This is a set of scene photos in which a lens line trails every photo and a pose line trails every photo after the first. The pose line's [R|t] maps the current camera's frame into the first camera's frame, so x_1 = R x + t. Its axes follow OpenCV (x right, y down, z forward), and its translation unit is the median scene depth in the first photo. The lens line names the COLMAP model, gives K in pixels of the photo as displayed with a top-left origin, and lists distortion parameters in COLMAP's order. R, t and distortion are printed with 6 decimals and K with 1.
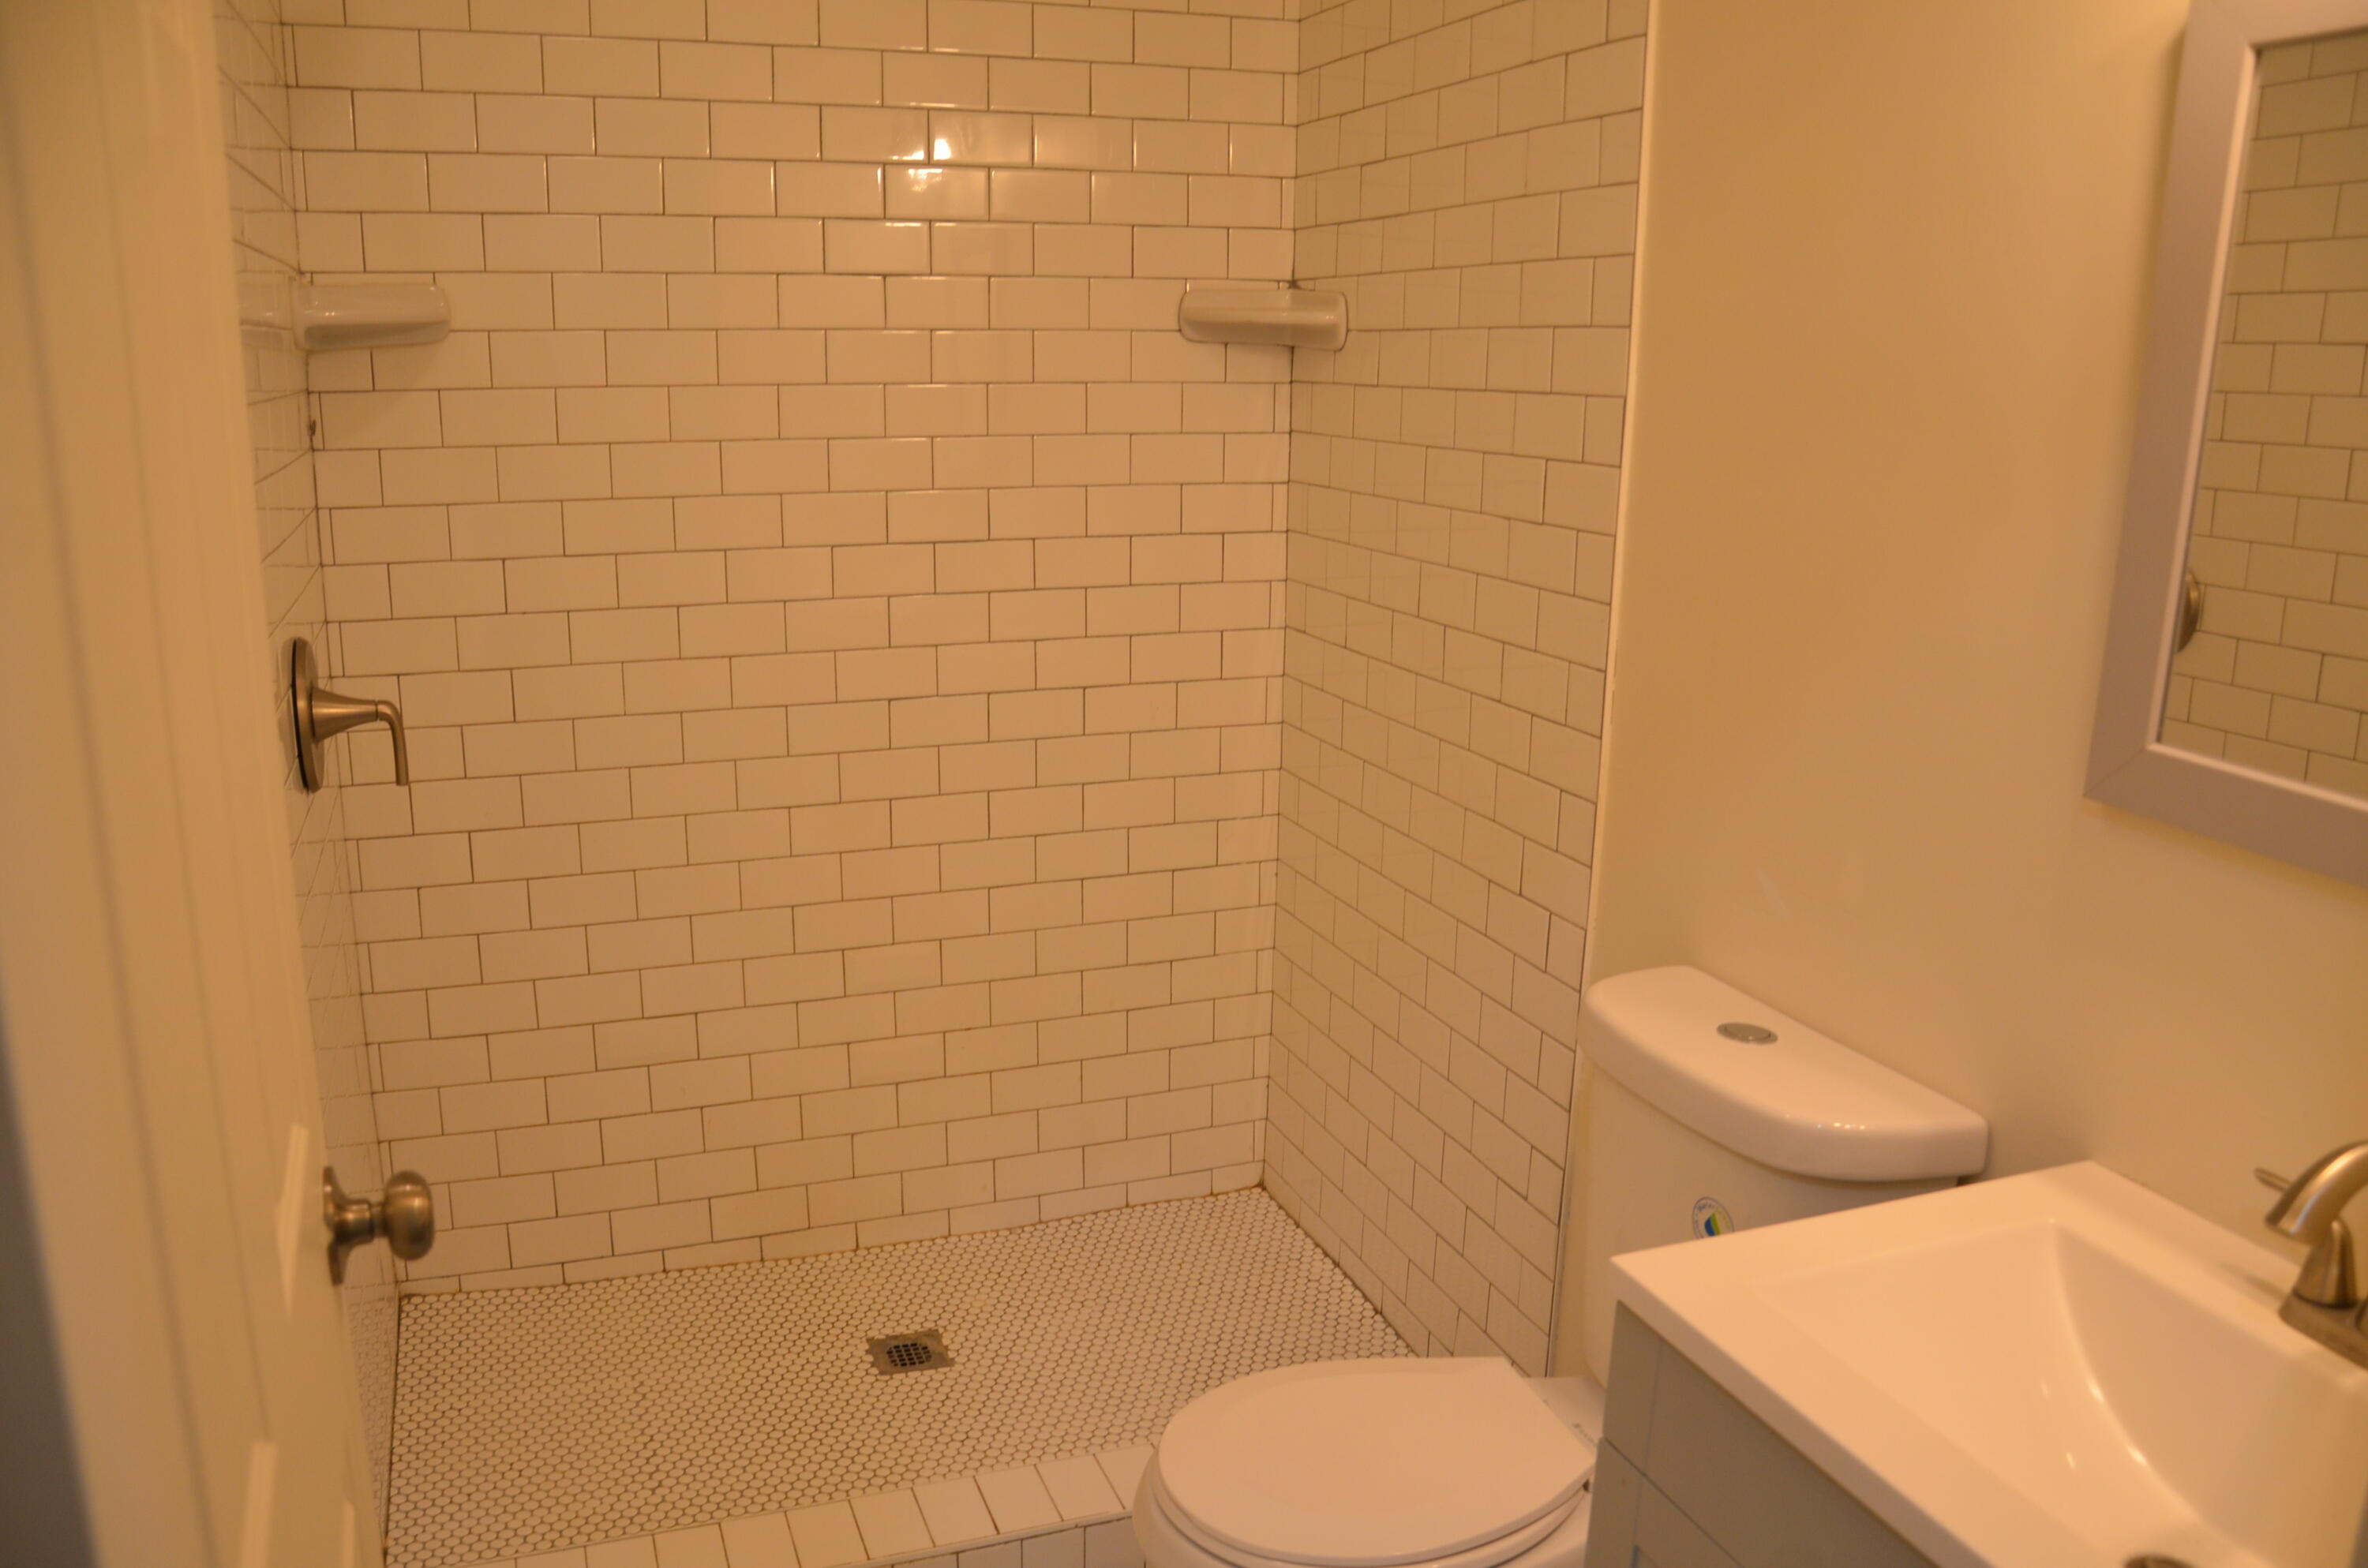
lens RADIAL K [[1833.4, 0, 1176.0], [0, 1833.4, 832.0], [0, 0, 1]] dist [-0.164612, 0.125432]
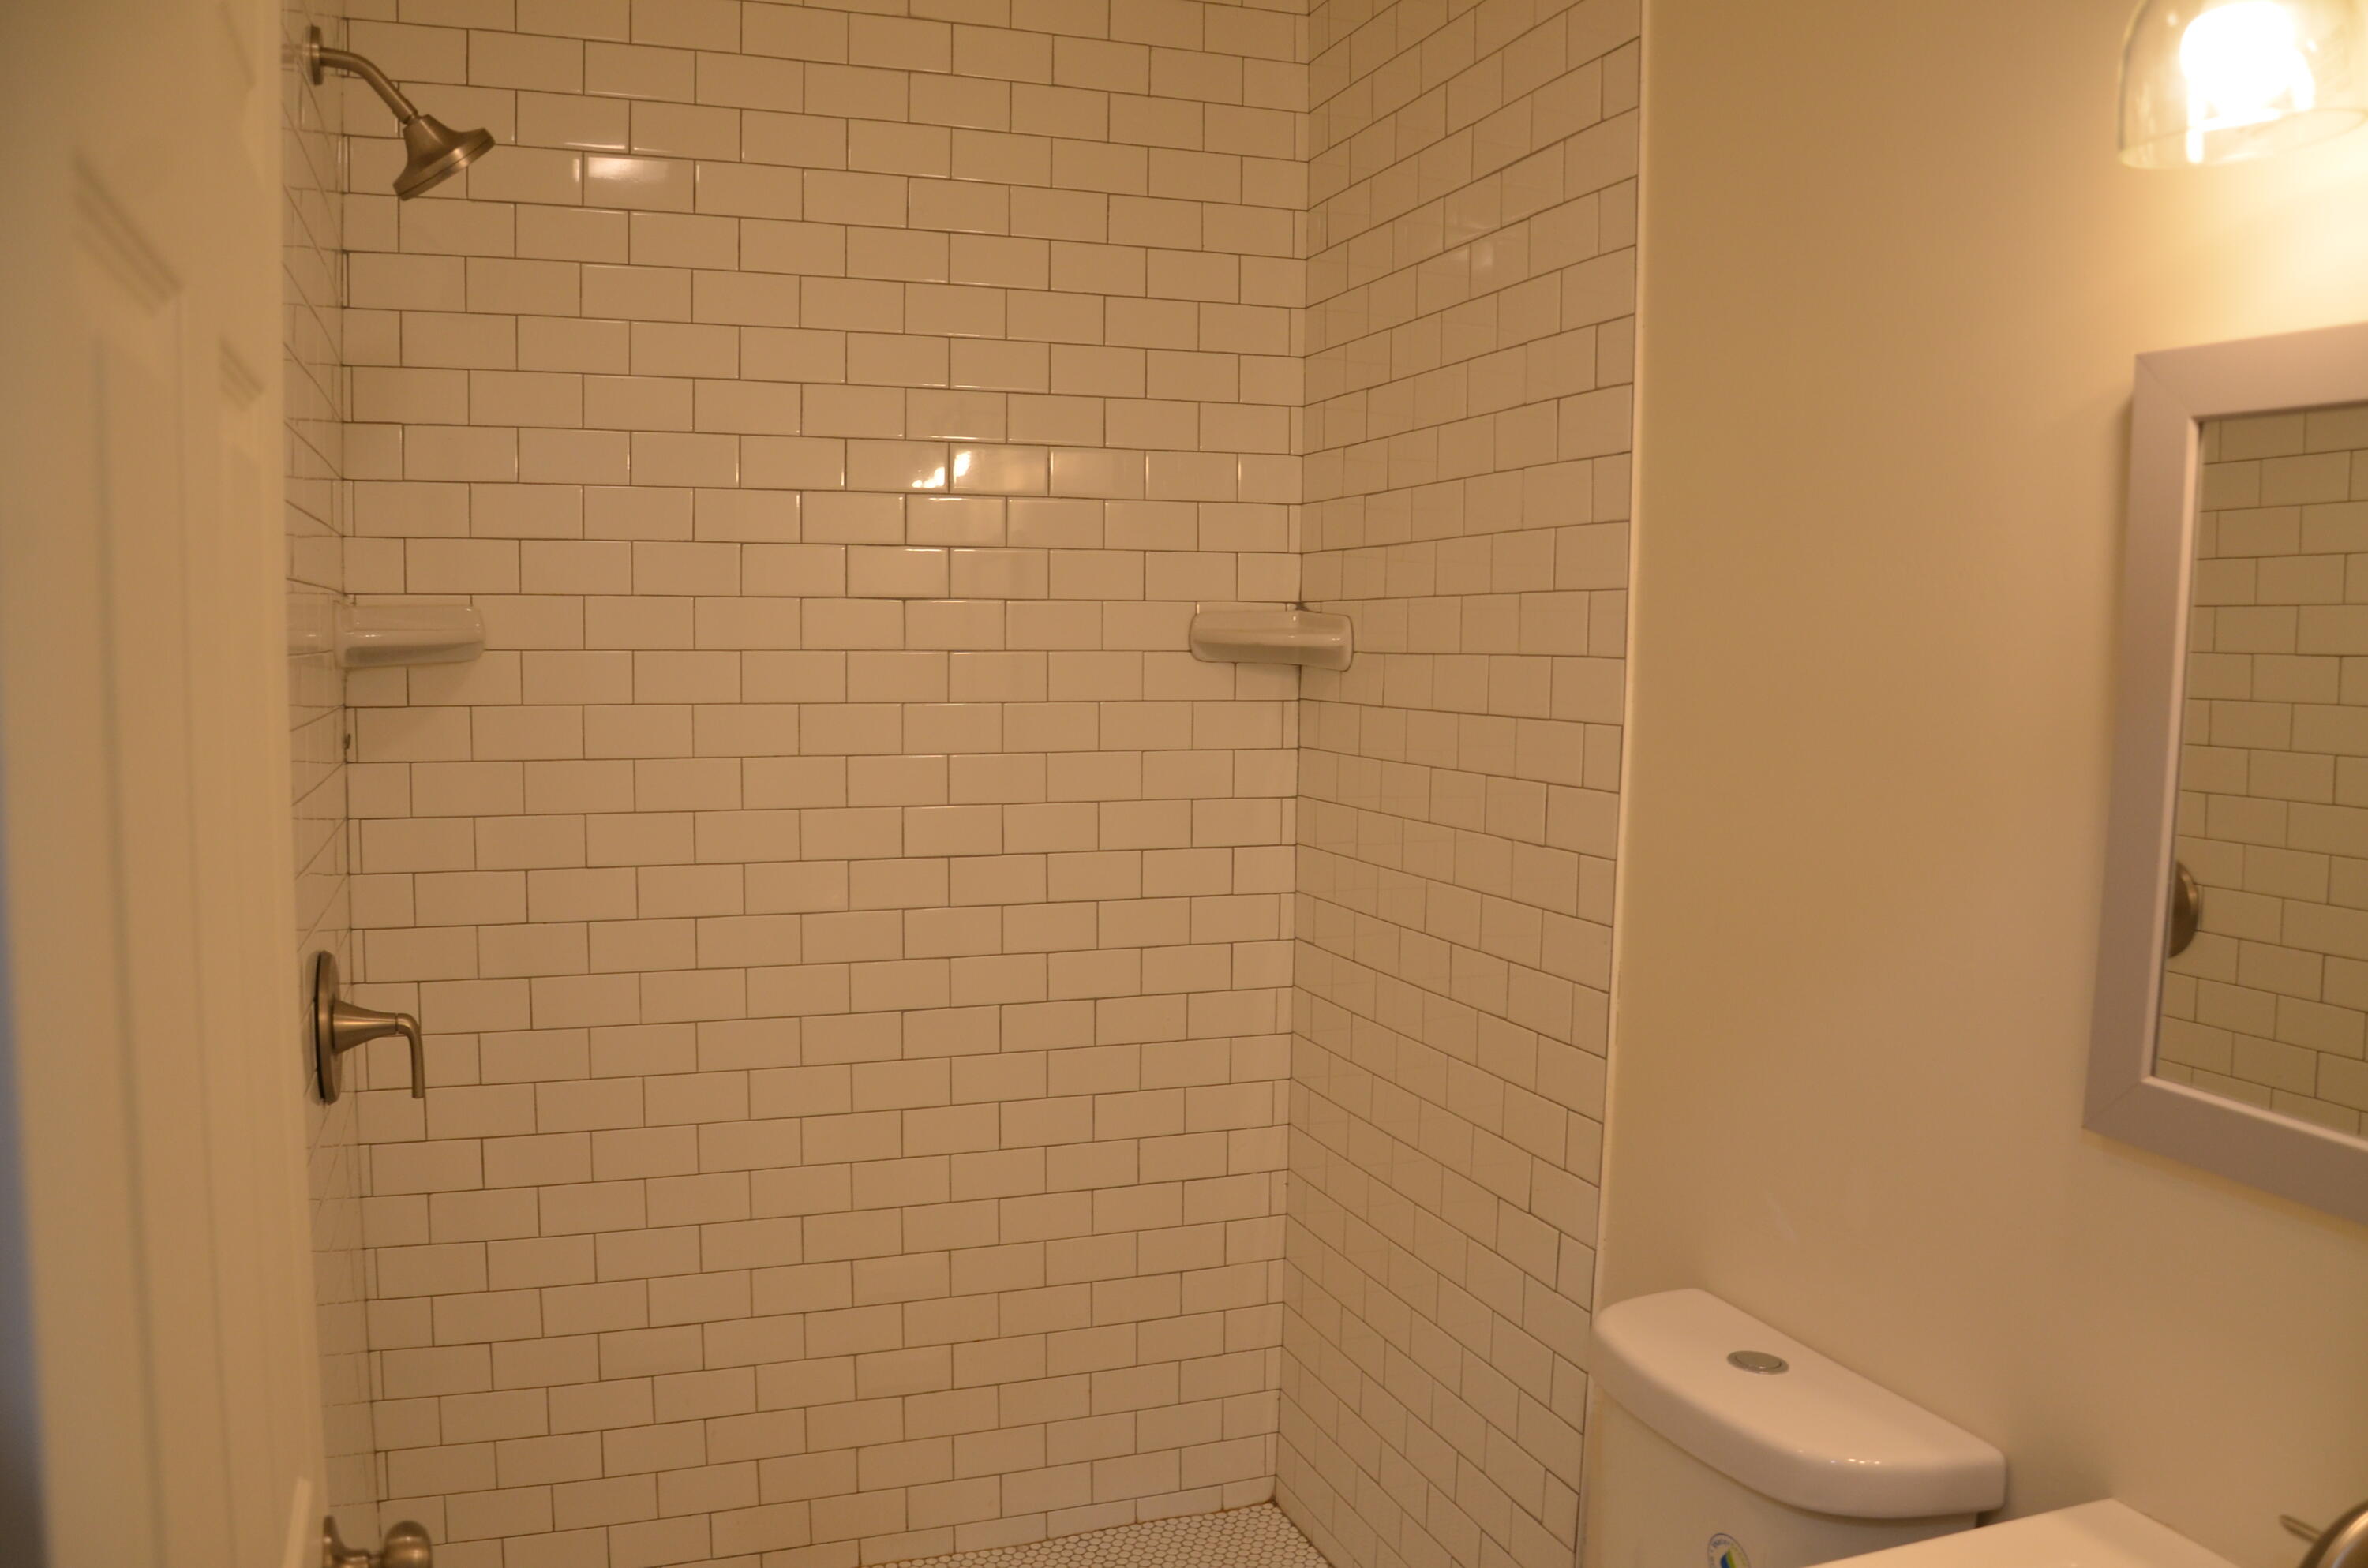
lens RADIAL K [[1833.4, 0, 1176.0], [0, 1833.4, 832.0], [0, 0, 1]] dist [-0.164612, 0.125432]
pose [[0.999969, 0.000777, -0.007887, 0.002368], [-0.001965, 0.988410, -0.151795, -0.018203], [0.007678, 0.151805, 0.988381, -0.012599]]
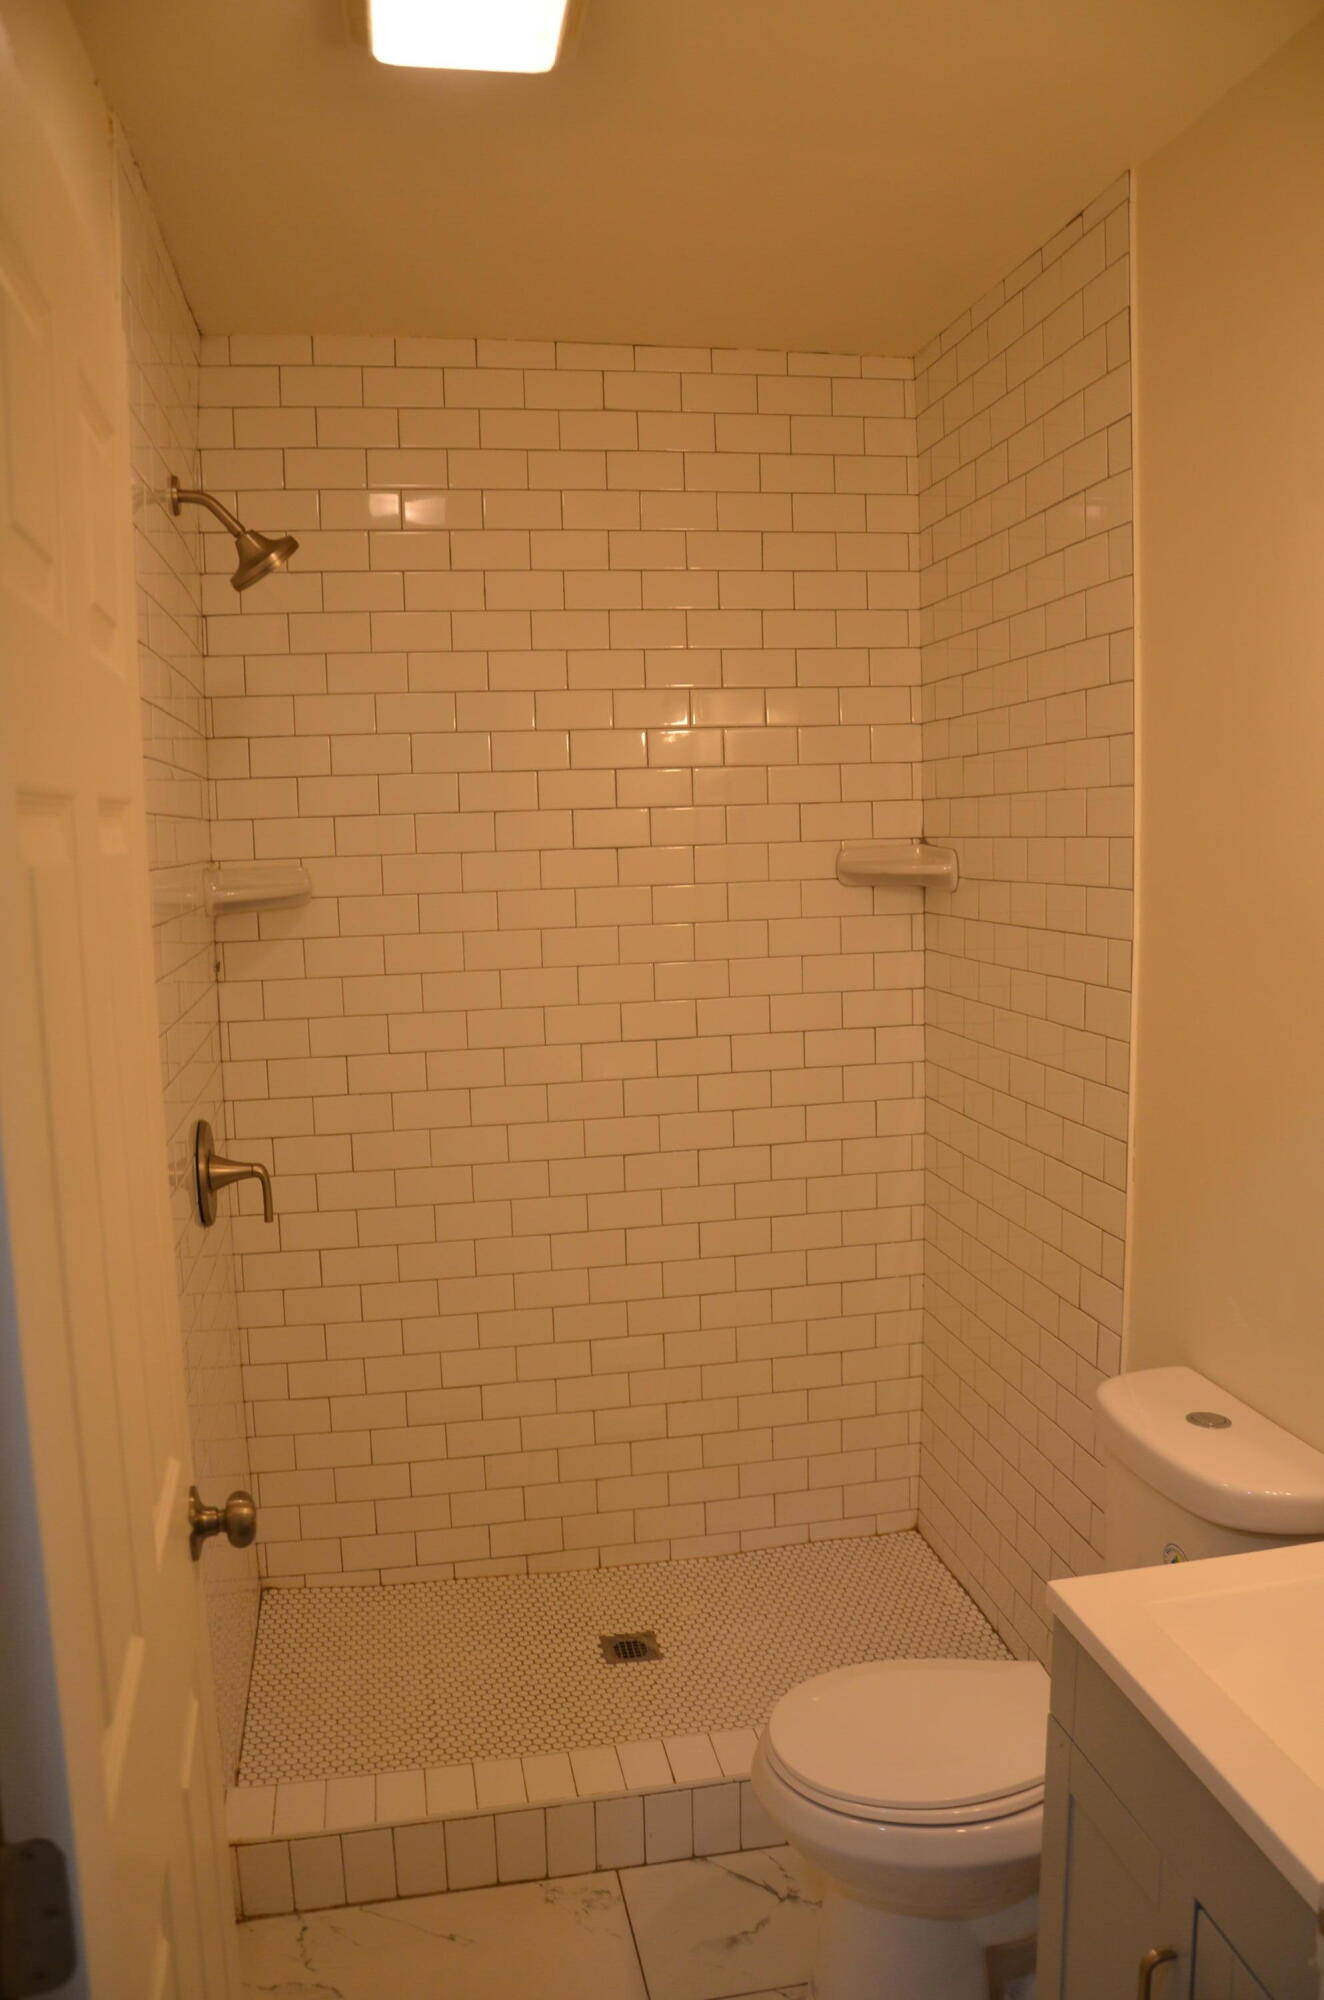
lens RADIAL K [[1548.7, 0, 679.4], [0, 1548.7, 1037.5], [0, 0, 1]] dist [-0.164612, 0.125432]
pose [[0.985610, -0.014387, -0.168423, 0.081551], [-0.006055, 0.992727, -0.120233, -0.022405], [0.168927, 0.119523, 0.978355, -0.132244]]
